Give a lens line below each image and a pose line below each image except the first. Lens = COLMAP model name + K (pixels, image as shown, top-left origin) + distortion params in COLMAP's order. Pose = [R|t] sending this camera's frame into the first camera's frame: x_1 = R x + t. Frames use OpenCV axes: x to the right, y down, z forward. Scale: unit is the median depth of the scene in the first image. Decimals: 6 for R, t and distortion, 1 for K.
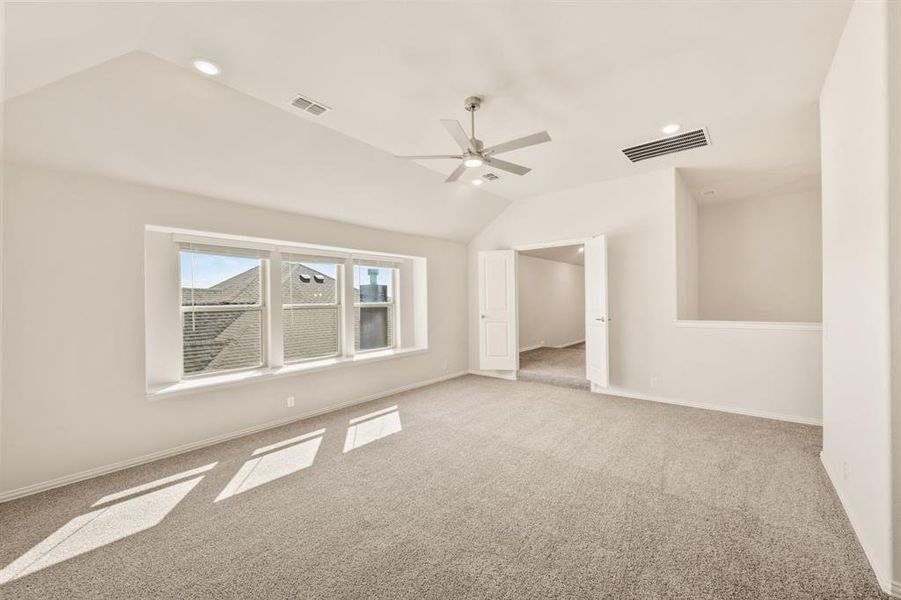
lens RADIAL K [[368.0, 0, 447.3], [0, 368.0, 297.5], [0, 0, 1]] dist [0.000433, 0.000021]
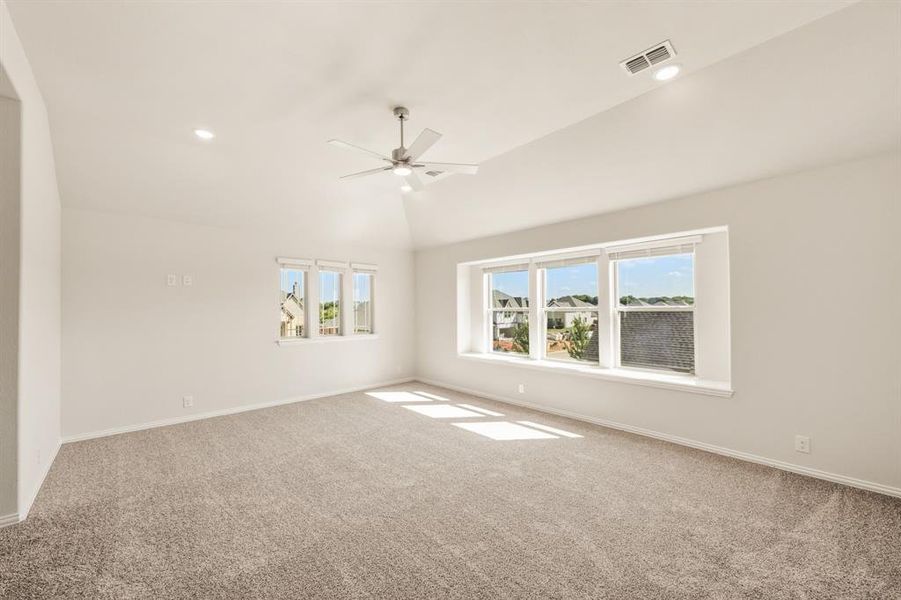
lens RADIAL K [[368.0, 0, 447.3], [0, 368.0, 297.5], [0, 0, 1]] dist [0.000433, 0.000021]
pose [[-0.179034, -0.006526, -0.983821, 0.707493], [0.024995, 0.999625, -0.011180, -0.005510], [0.983525, -0.026592, -0.178804, 0.871973]]
